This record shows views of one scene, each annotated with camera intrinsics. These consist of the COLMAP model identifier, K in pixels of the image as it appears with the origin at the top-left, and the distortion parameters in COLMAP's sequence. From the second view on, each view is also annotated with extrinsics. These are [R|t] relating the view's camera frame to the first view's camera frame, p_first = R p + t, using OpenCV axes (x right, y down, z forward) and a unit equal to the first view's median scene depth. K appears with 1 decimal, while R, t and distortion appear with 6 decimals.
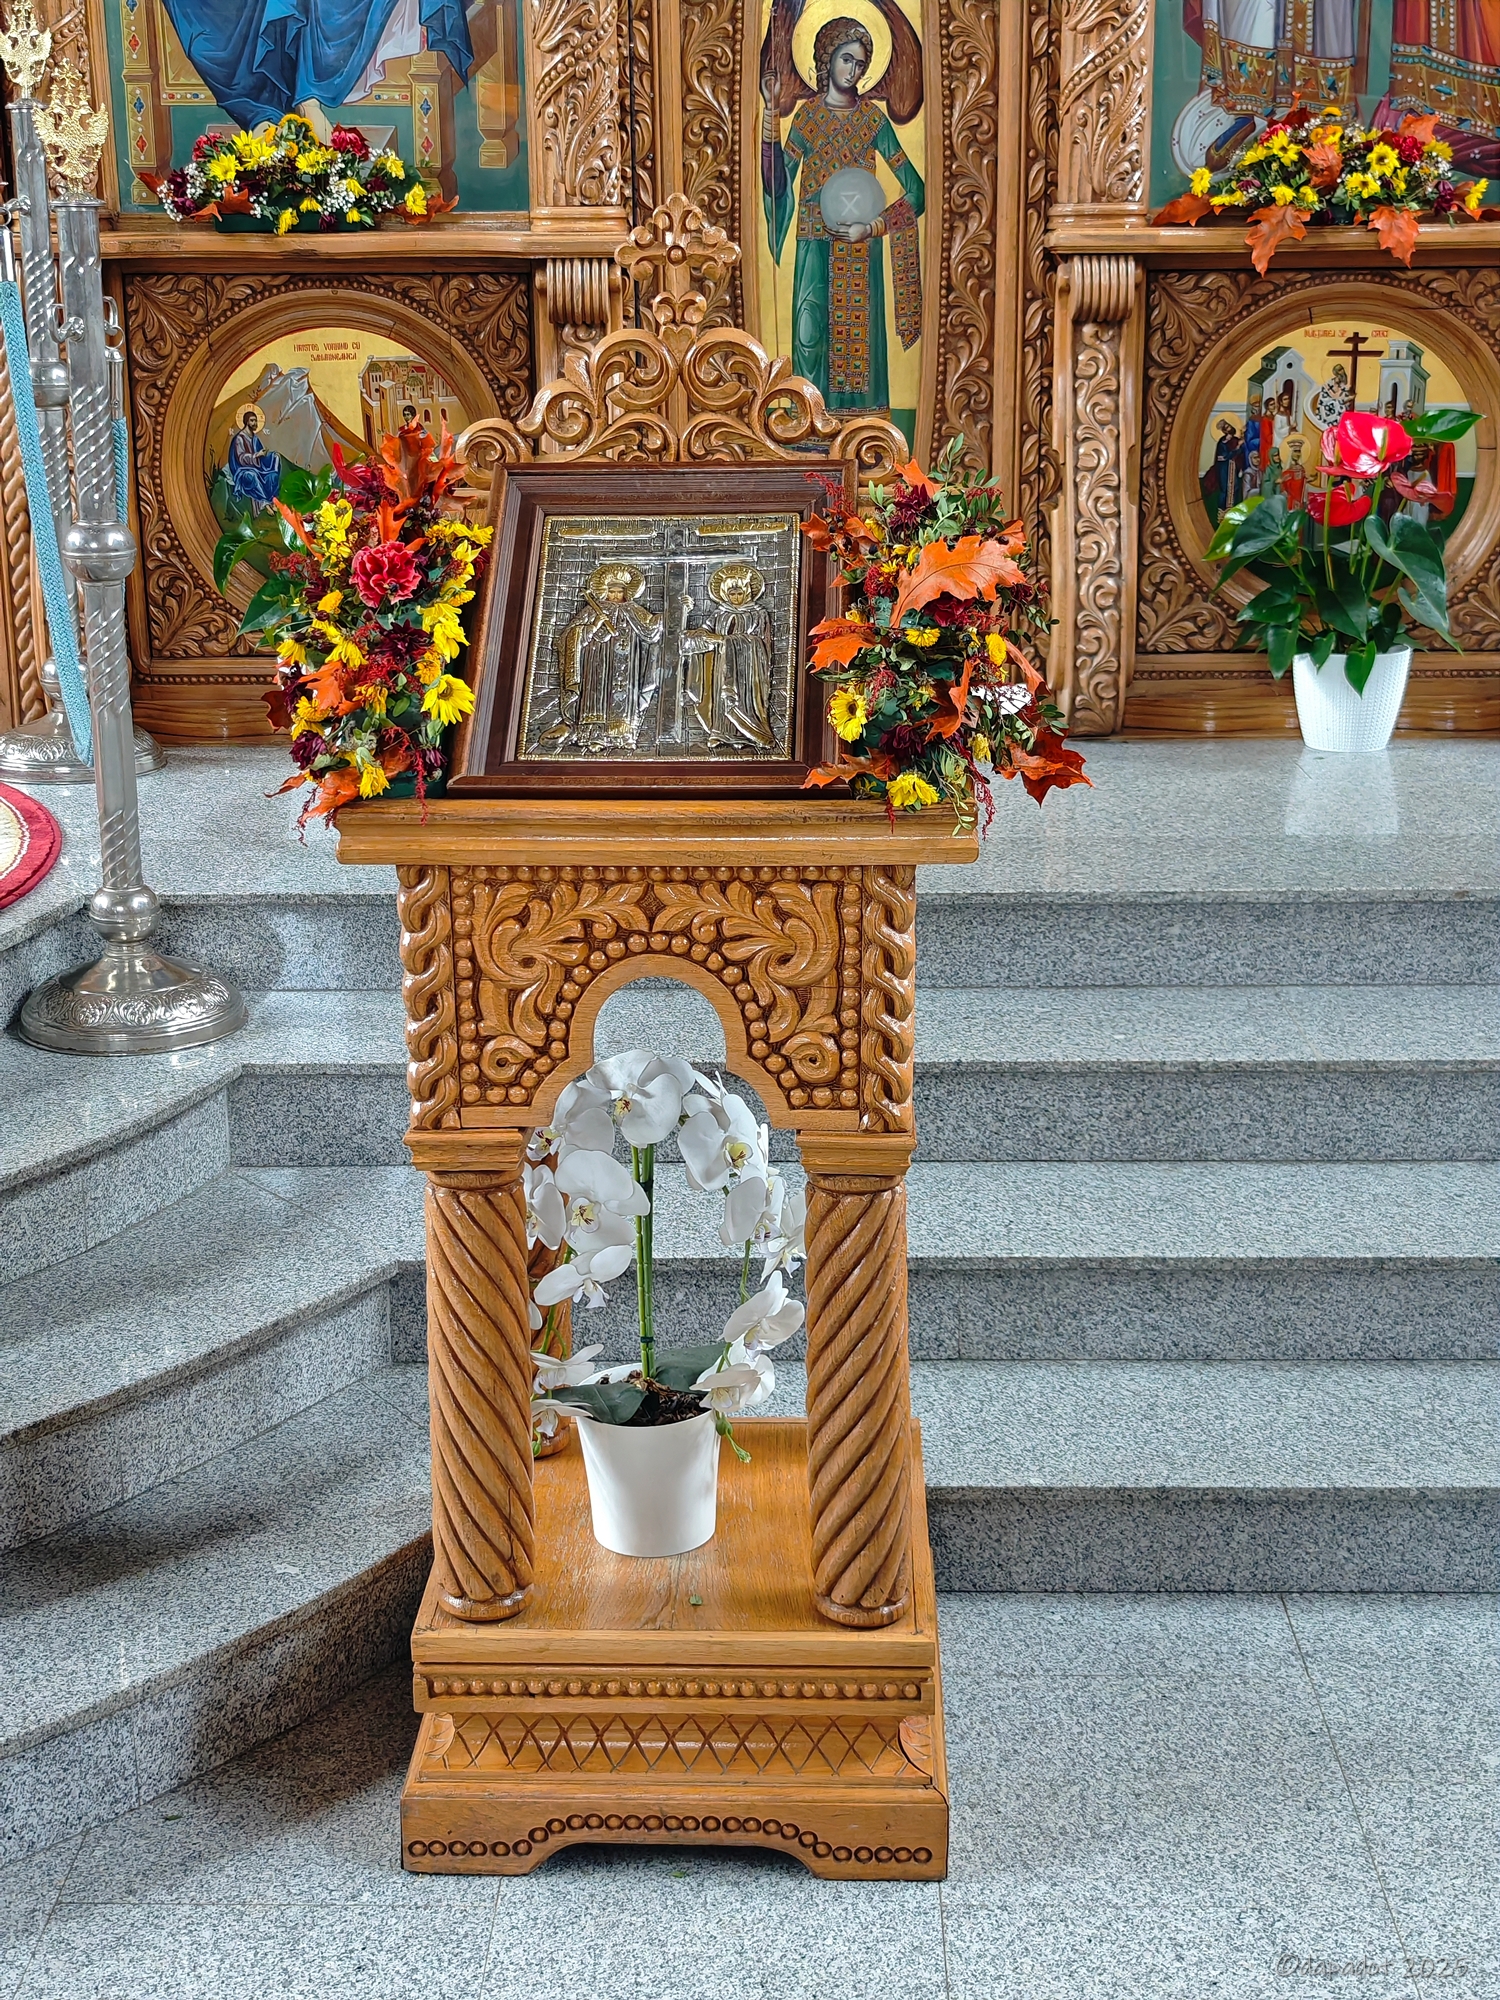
lens RADIAL K [[2707.6, 0, 750.0], [0, 2707.6, 1000.0], [0, 0, 1]] dist [0.098788, -0.344057]
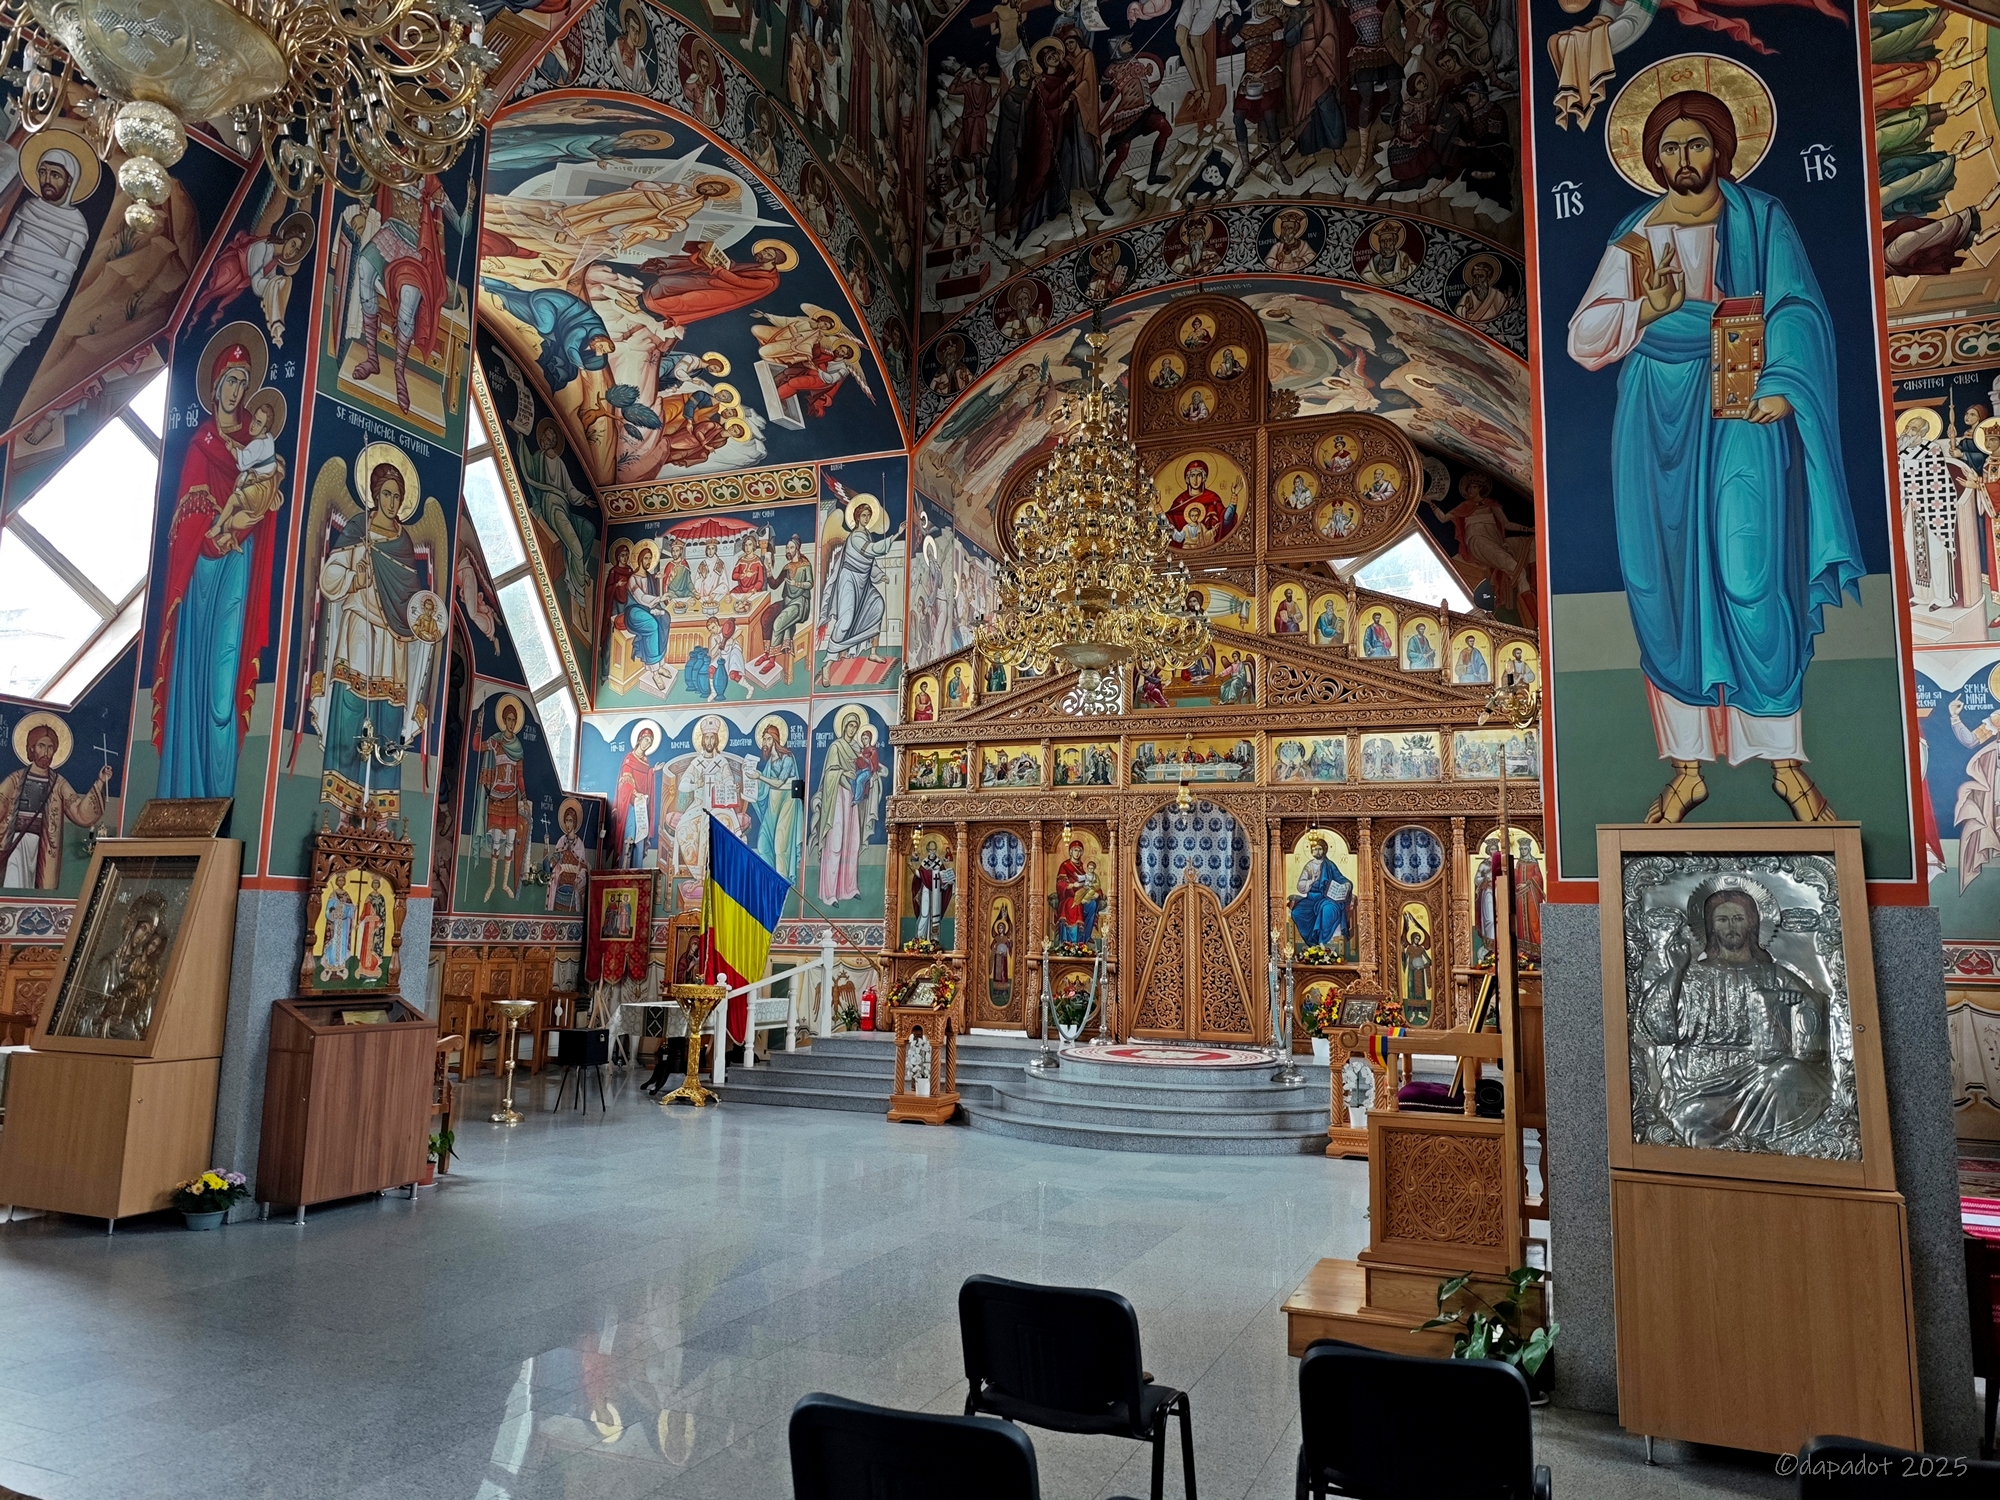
lens RADIAL K [[1354.7, 0, 1012.2], [0, 1354.7, 751.0], [0, 0, 1]] dist [0.038840, -0.040767]
pose [[0.932197, -0.022032, -0.361281, 0.286161], [-0.126165, 0.915766, -0.381385, 0.495170], [0.339251, 0.401107, 0.850895, -1.894564]]
